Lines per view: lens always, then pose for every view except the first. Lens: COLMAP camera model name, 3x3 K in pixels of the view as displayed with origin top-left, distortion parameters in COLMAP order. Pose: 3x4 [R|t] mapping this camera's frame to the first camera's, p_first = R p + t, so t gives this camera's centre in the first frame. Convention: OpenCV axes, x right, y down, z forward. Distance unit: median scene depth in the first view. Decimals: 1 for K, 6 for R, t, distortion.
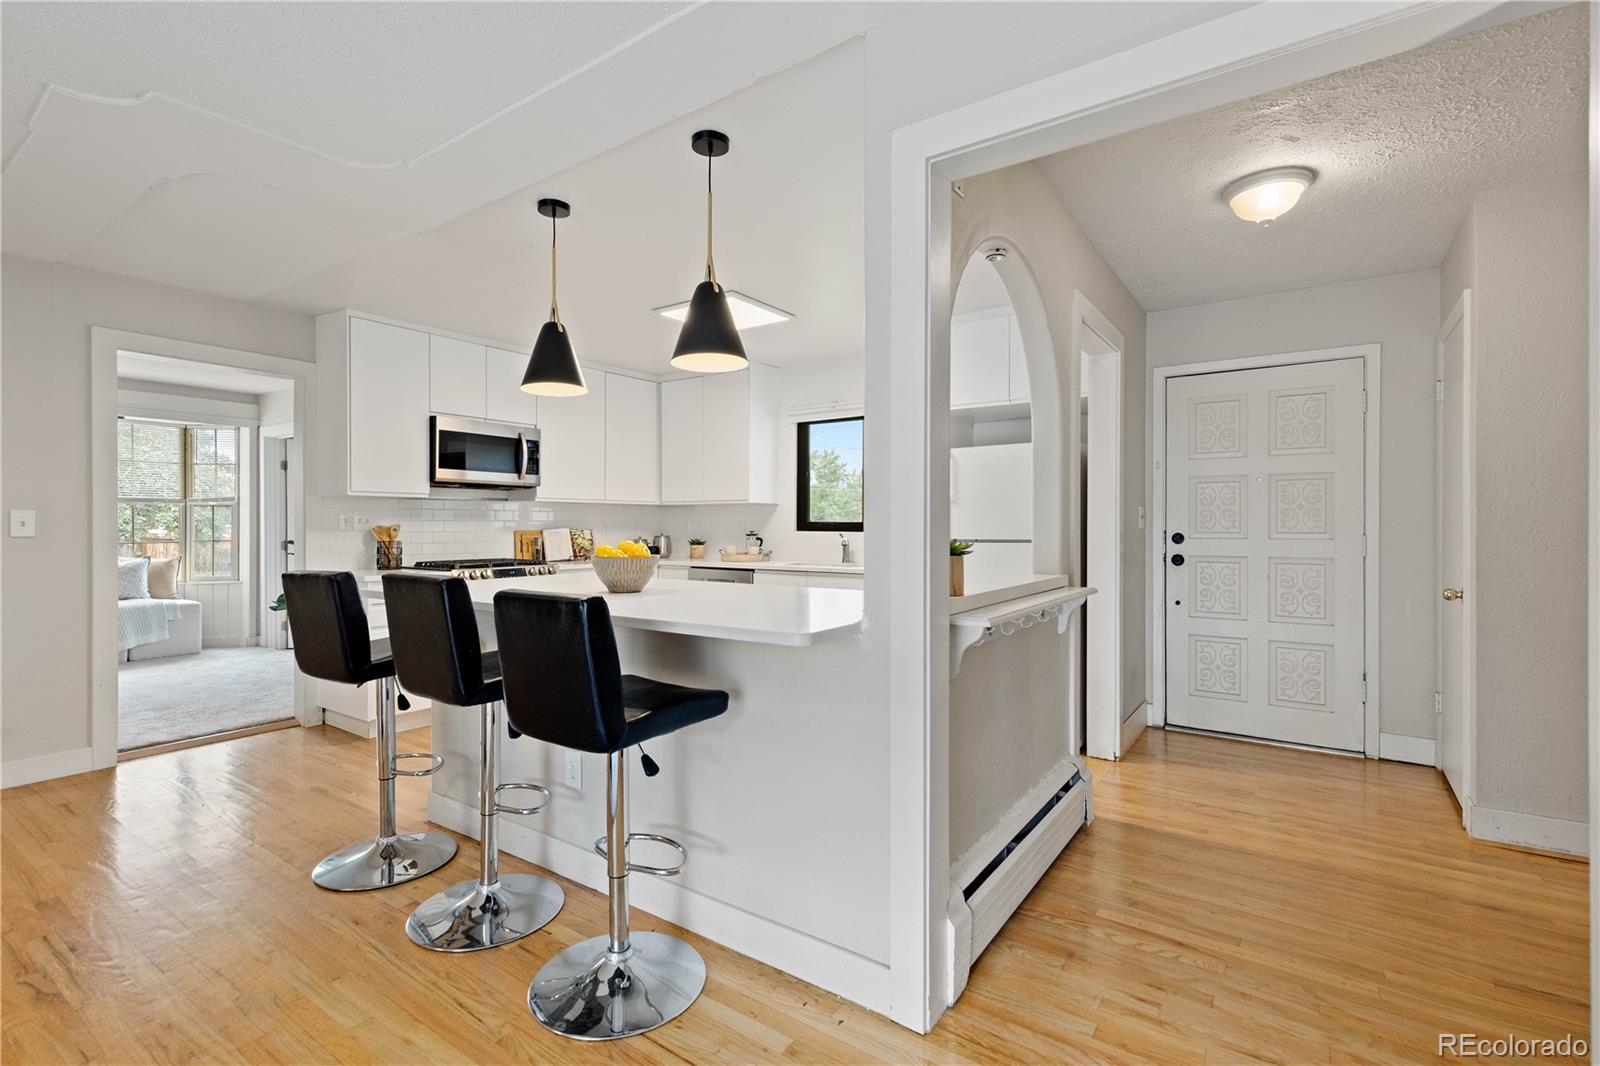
lens RADIAL K [[730.5, 0, 791.0], [0, 730.5, 520.2], [0, 0, 1]] dist [0.009118, -0.001902]
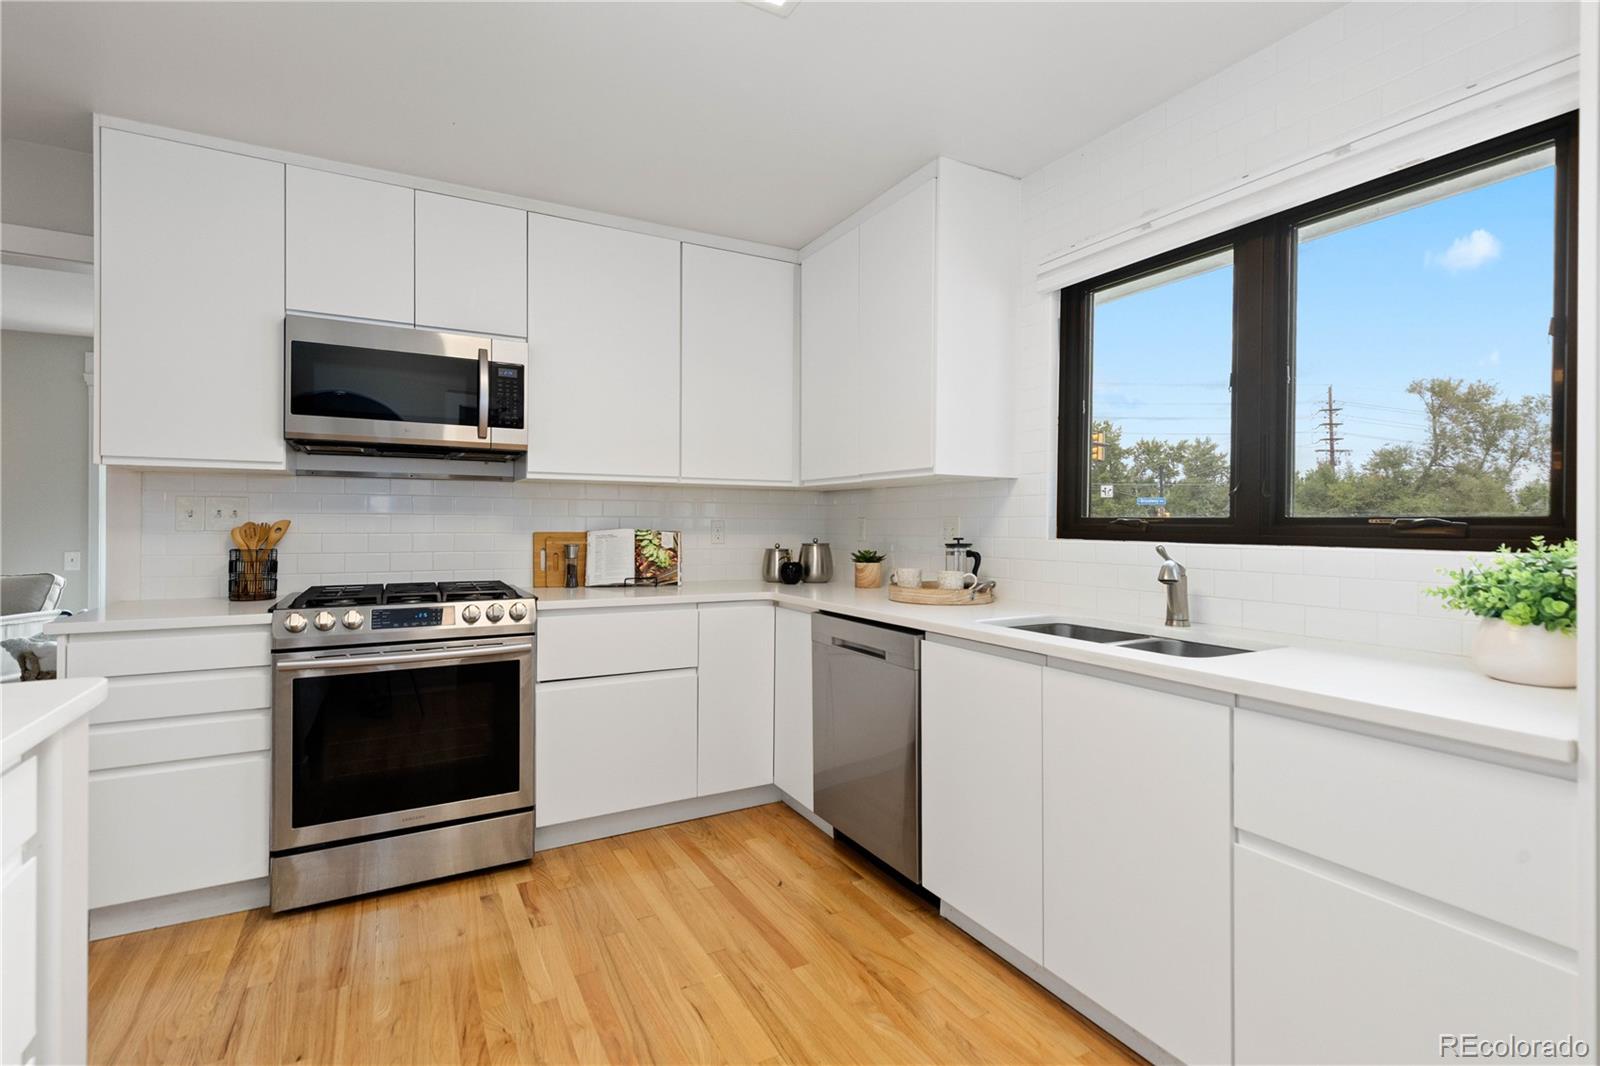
lens RADIAL K [[730.5, 0, 786.4], [0, 730.5, 522.6], [0, 0, 1]] dist [0.009118, -0.001902]
pose [[0.893899, 0.003100, -0.448257, 0.075593], [-0.001540, 0.999991, 0.003846, 0.004692], [0.448265, -0.002748, 0.893897, 0.673707]]
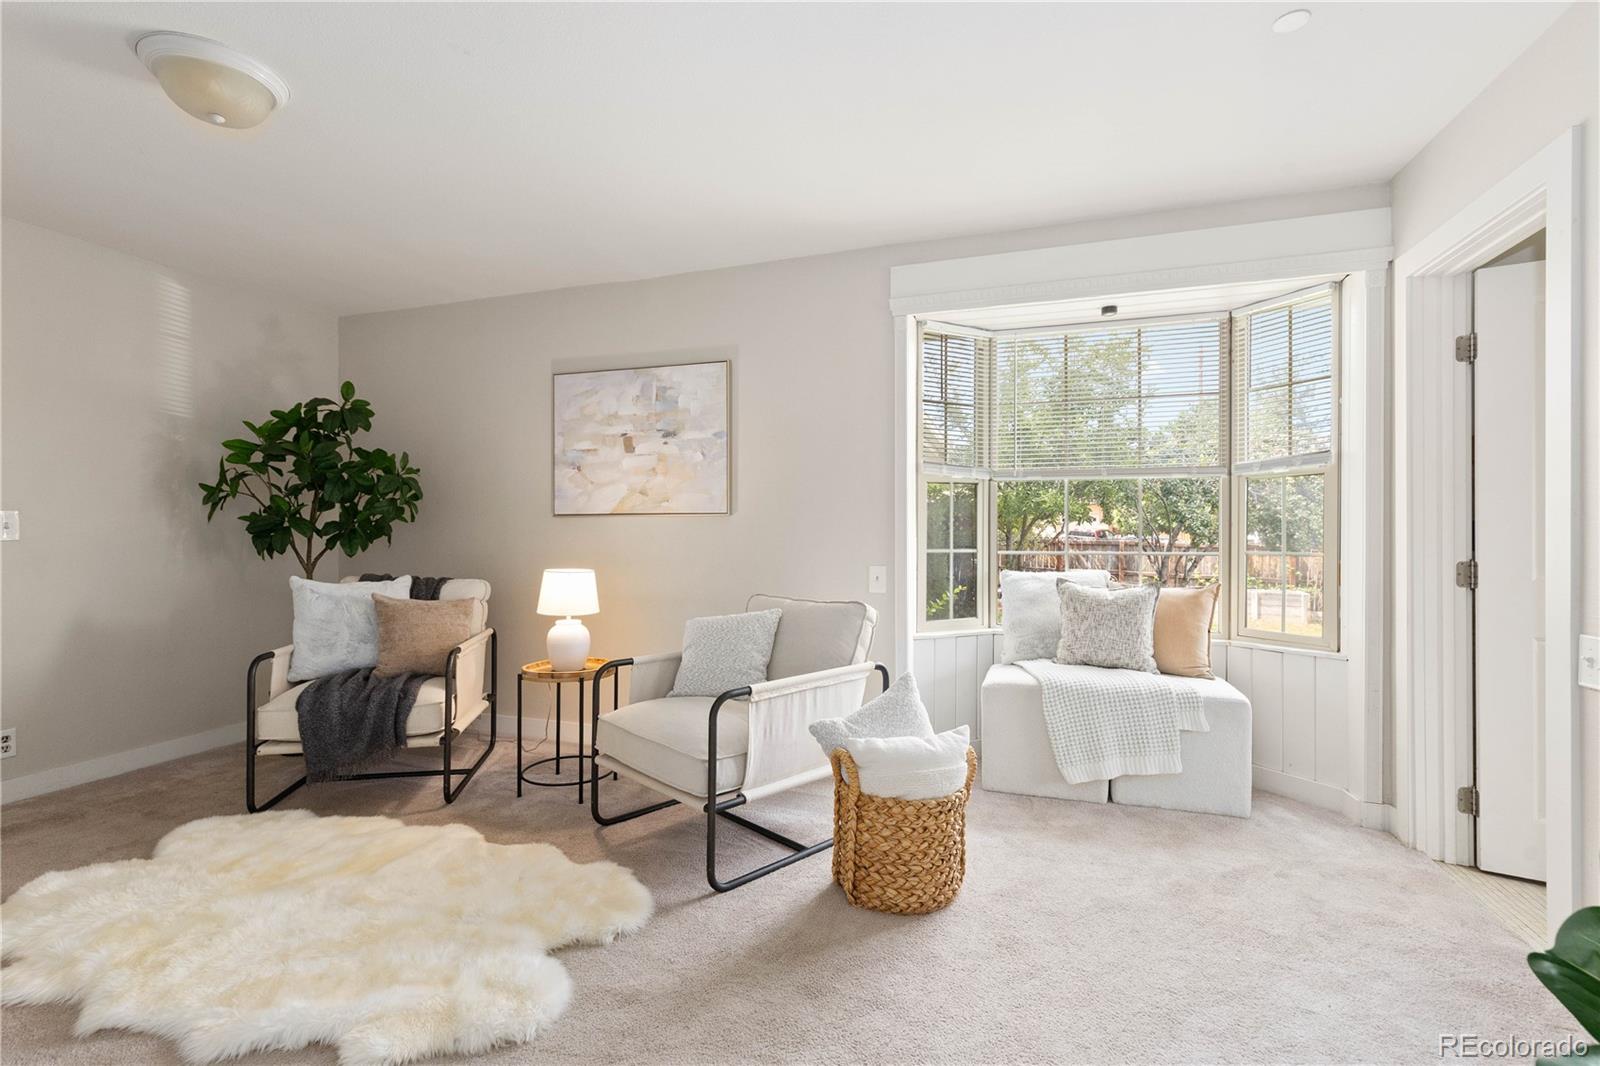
lens RADIAL K [[730.5, 0, 795.4], [0, 730.5, 542.5], [0, 0, 1]] dist [0.009118, -0.001902]
pose [[0.279675, 0.014660, -0.959983, -0.662462], [0.007173, 0.999824, 0.017358, 0.017172], [0.960068, -0.011741, 0.279520, 0.885198]]
